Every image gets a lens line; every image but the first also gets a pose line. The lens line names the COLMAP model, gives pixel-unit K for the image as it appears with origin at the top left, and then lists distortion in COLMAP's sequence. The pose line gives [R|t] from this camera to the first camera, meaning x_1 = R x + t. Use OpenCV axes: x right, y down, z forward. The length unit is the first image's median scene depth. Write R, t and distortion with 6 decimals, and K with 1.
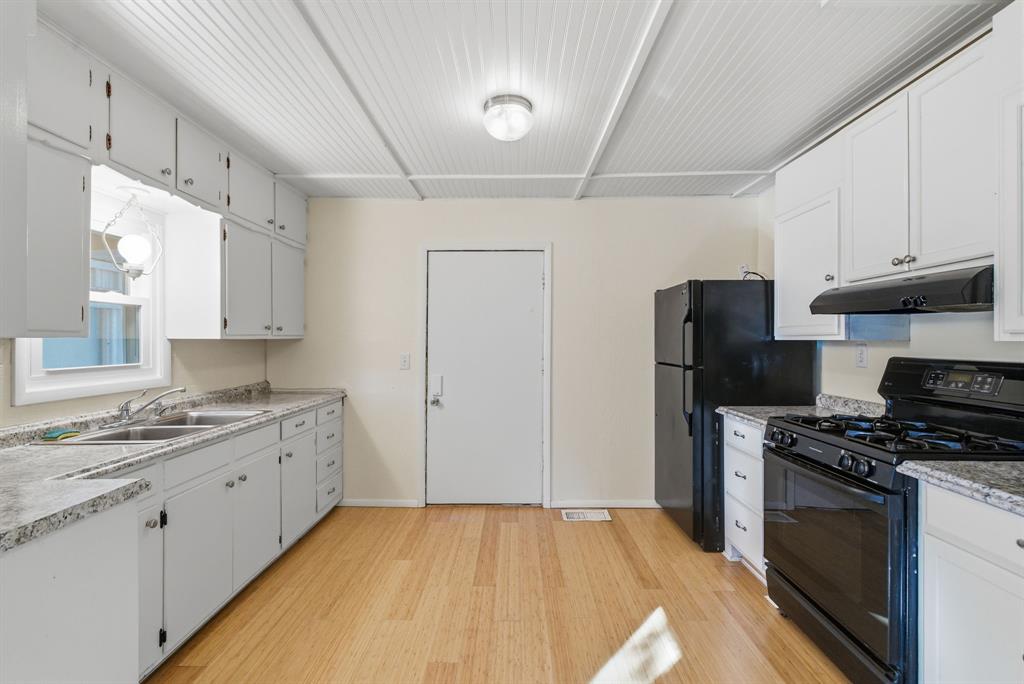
lens RADIAL K [[473.4, 0, 508.6], [0, 473.4, 340.5], [0, 0, 1]] dist [0.005104, 0.000006]
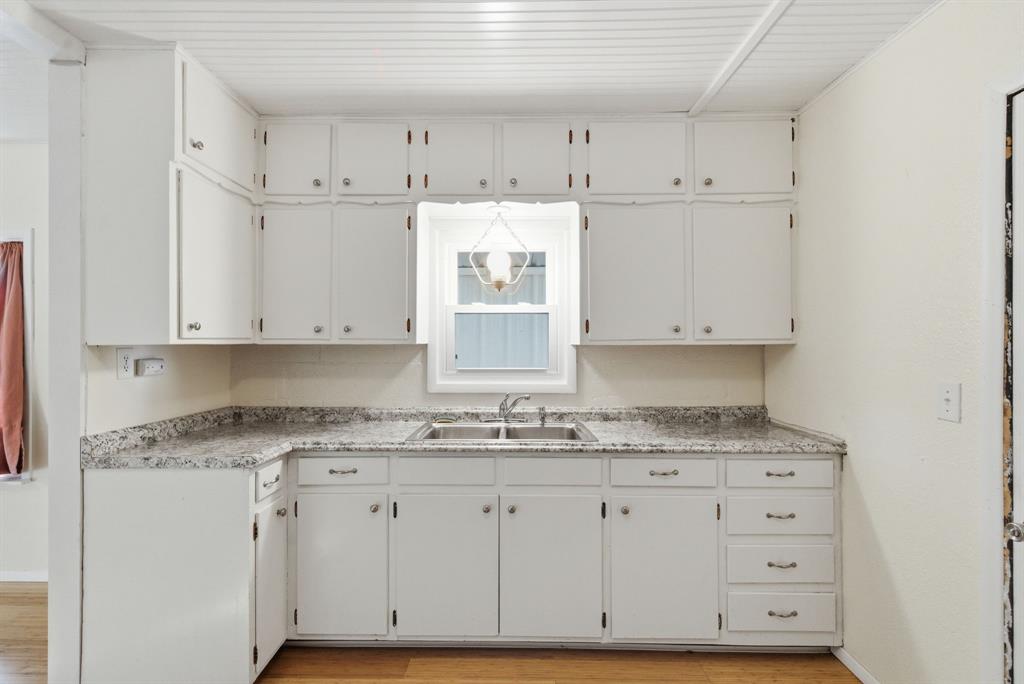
lens RADIAL K [[473.4, 0, 508.6], [0, 473.4, 340.5], [0, 0, 1]] dist [0.005104, 0.000006]
pose [[0.005490, -0.009495, -0.999940, 0.231661], [-0.003553, 0.999948, -0.009515, -0.002301], [0.999979, 0.003605, 0.005456, 0.794011]]
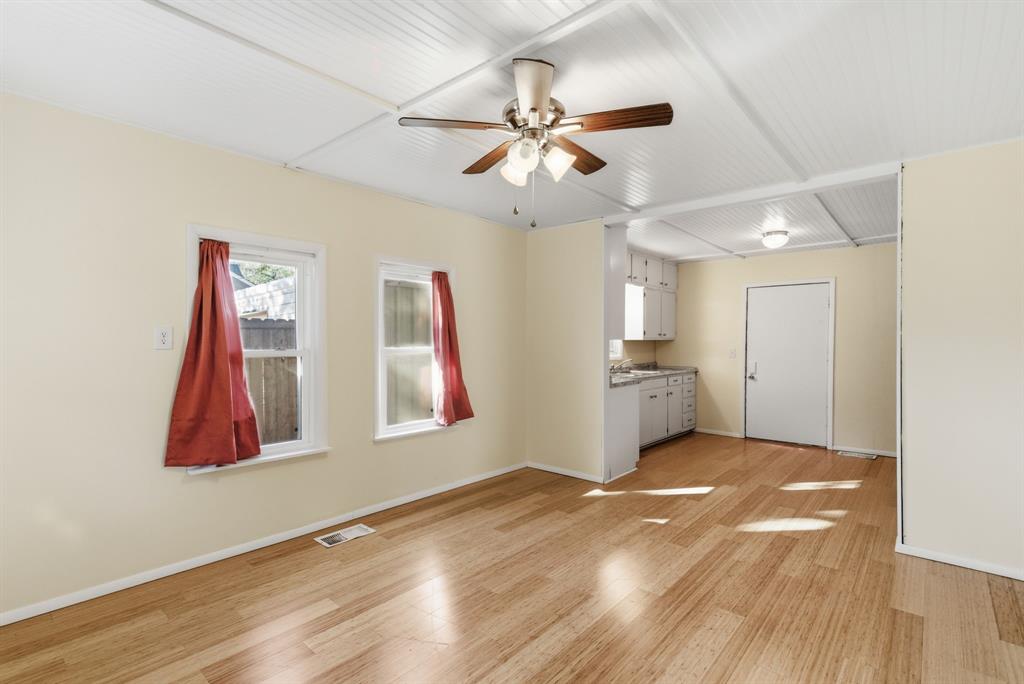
lens RADIAL K [[473.4, 0, 508.6], [0, 473.4, 340.5], [0, 0, 1]] dist [0.005104, 0.000006]
pose [[0.758283, 0.006954, -0.651888, 0.371252], [-0.004368, 0.999975, 0.005586, -0.009944], [0.651911, -0.001388, 0.758294, -1.088682]]
